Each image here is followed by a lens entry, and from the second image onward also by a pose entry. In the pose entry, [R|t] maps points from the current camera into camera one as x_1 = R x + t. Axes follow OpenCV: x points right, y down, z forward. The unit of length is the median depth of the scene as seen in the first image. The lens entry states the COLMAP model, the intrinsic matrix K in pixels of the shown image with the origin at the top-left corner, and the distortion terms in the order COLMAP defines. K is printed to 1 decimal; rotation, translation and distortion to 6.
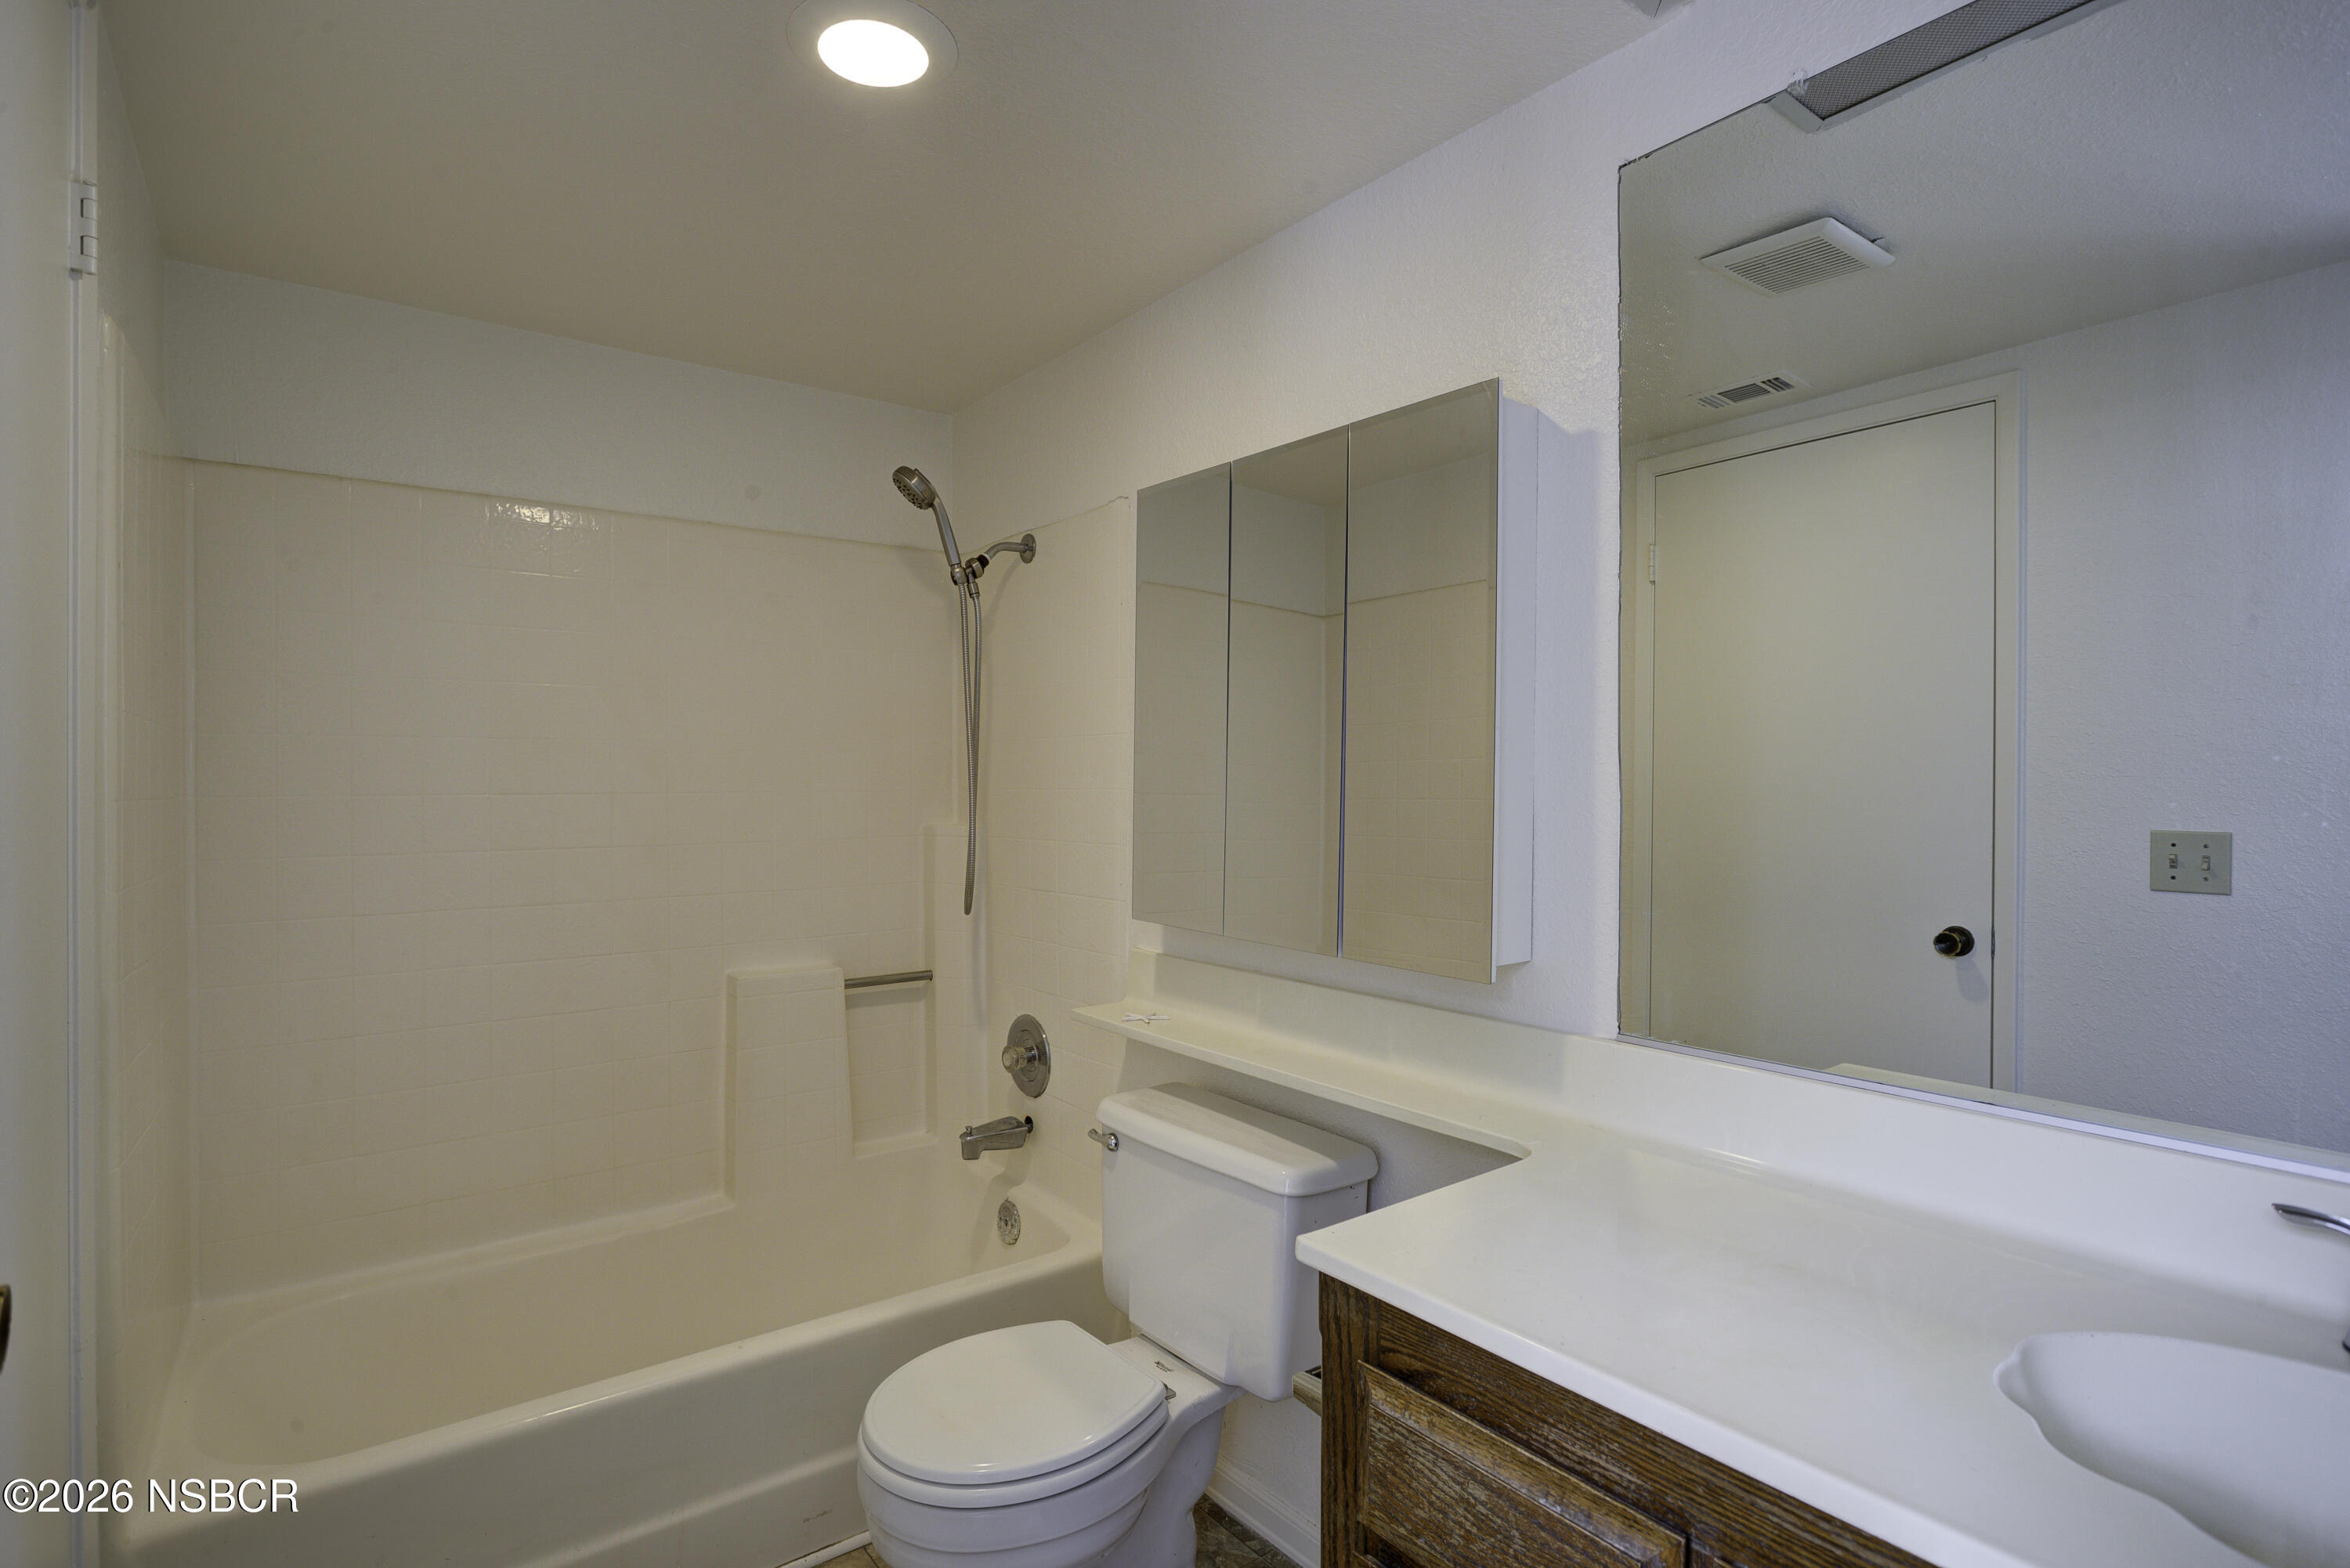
lens RADIAL K [[1148.4, 0, 1175.0], [0, 1148.4, 784.0], [0, 0, 1]] dist [-0.020808, 0.008282]
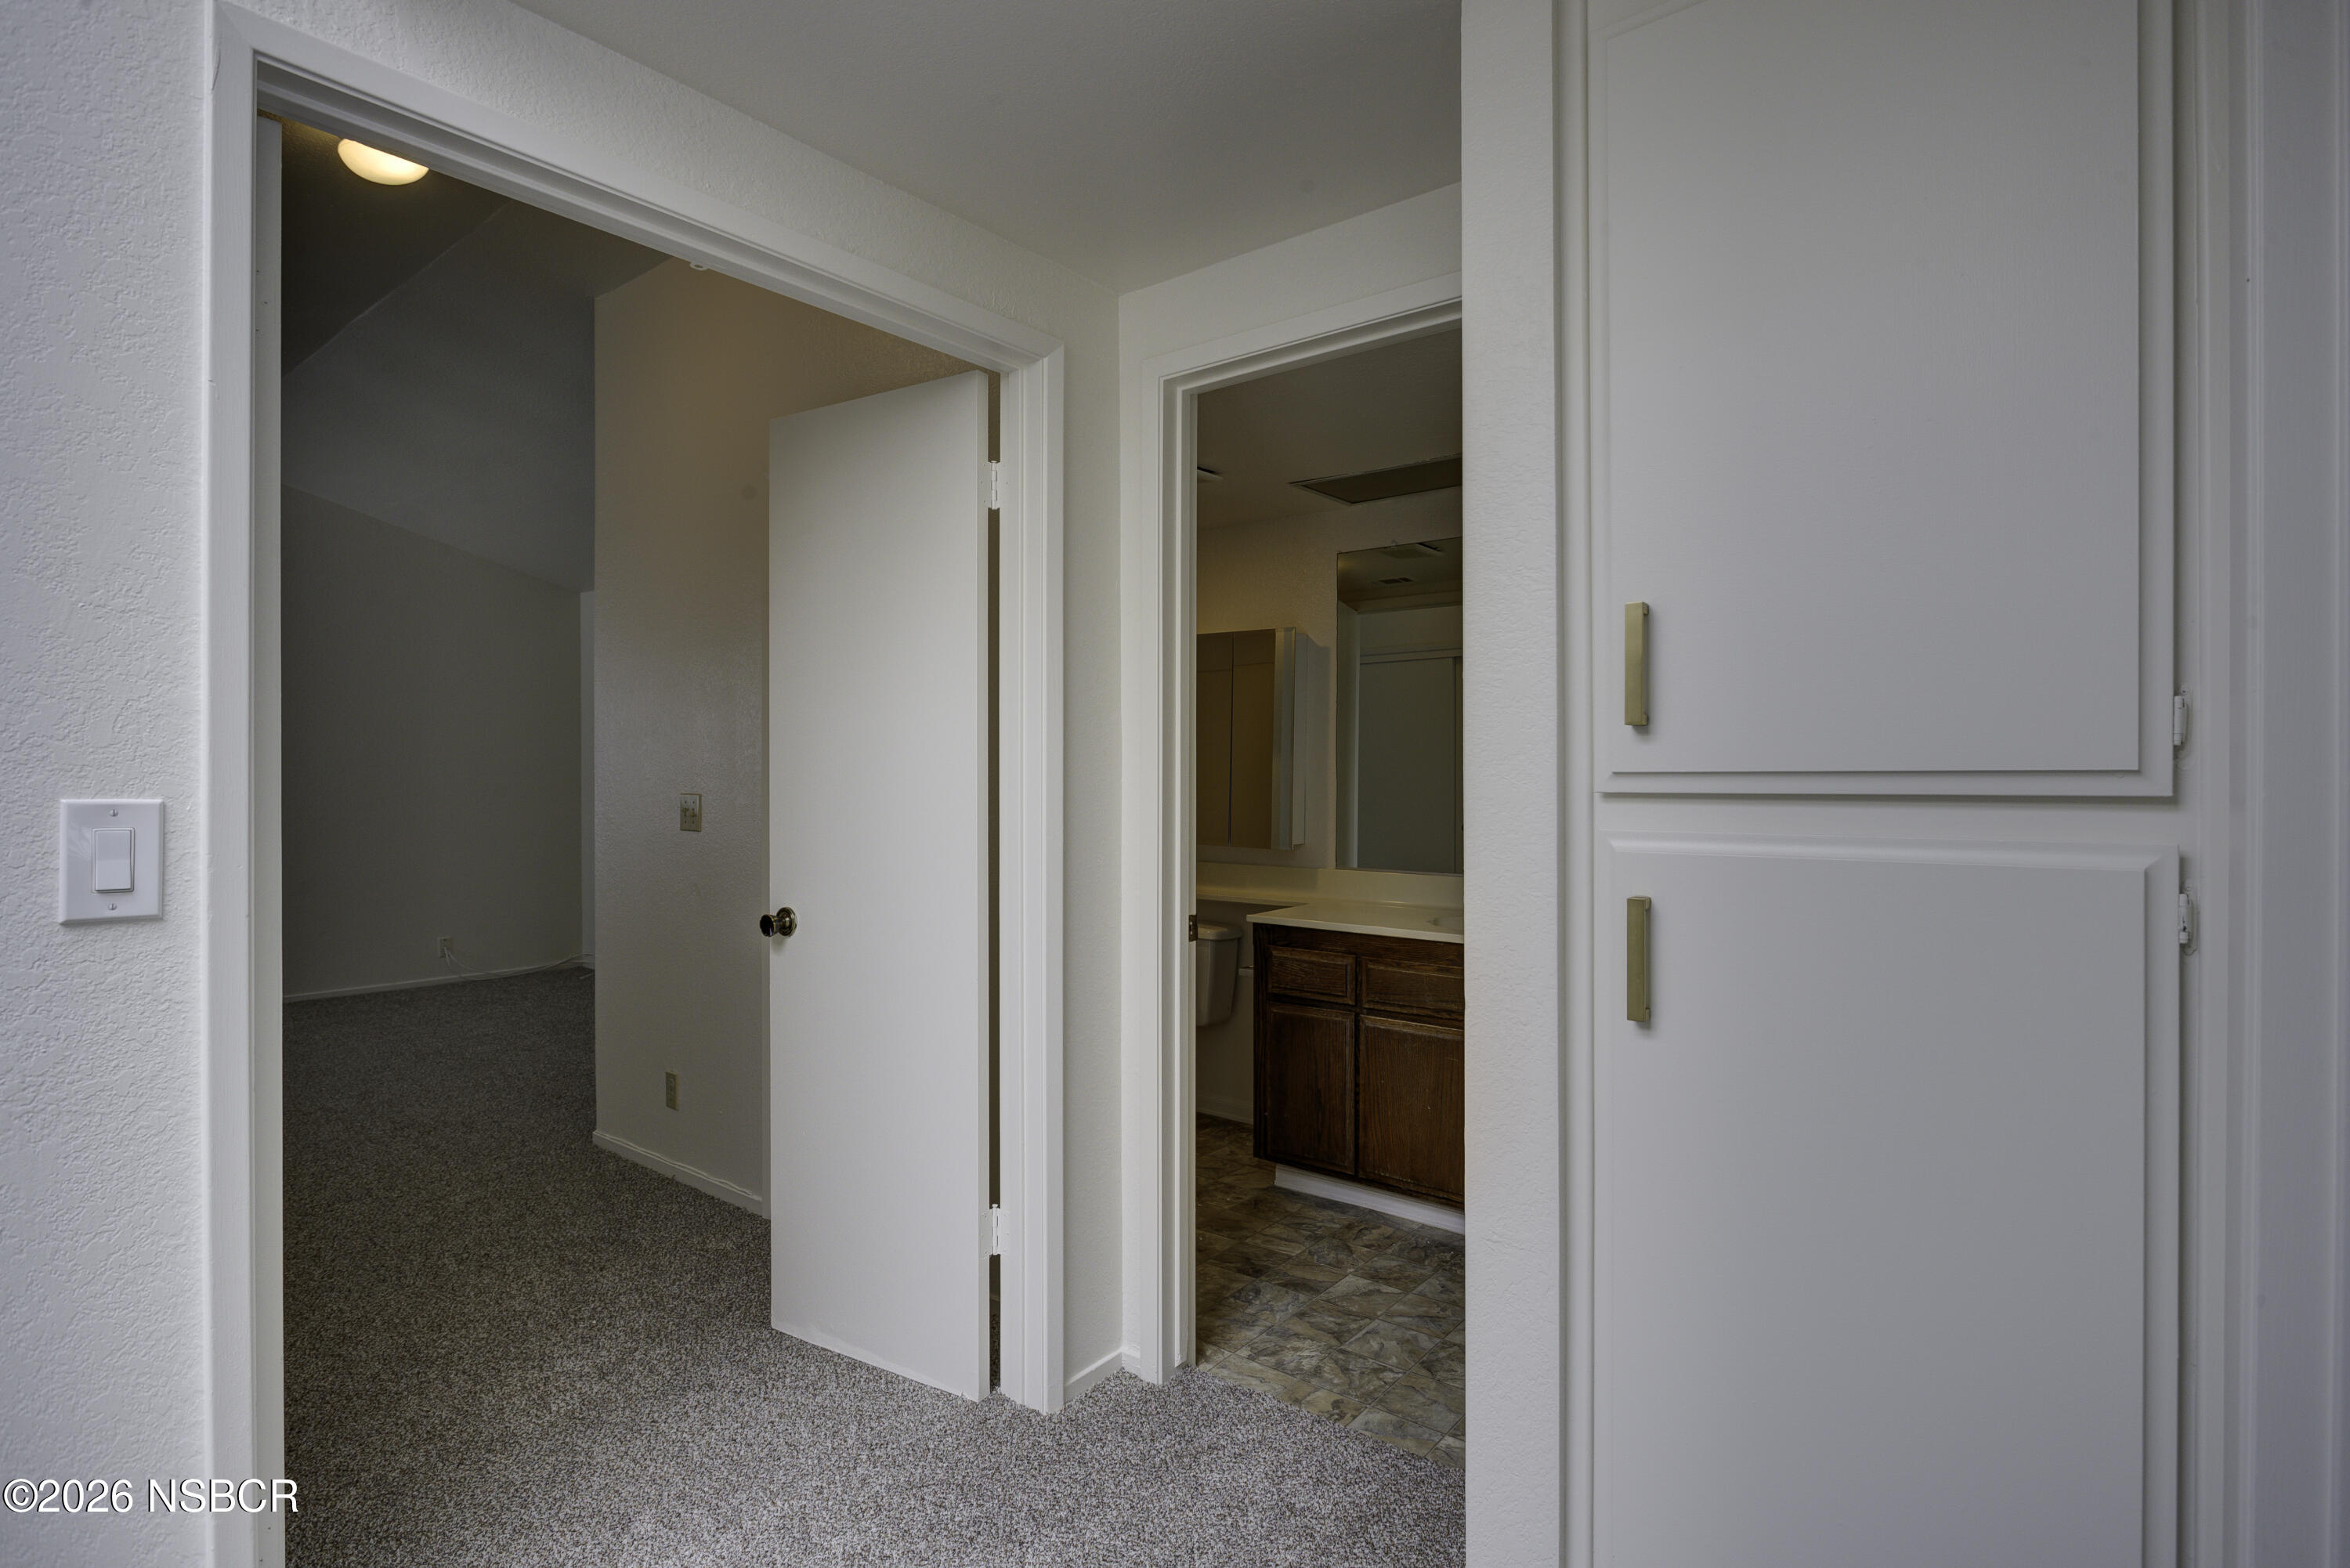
lens RADIAL K [[1148.4, 0, 1175.0], [0, 1148.4, 784.0], [0, 0, 1]] dist [-0.020808, 0.008282]
pose [[0.968280, 0.004861, 0.249821, -0.685568], [-0.004974, 0.999988, -0.000179, 0.016785], [-0.249819, -0.001070, 0.968292, -1.596564]]
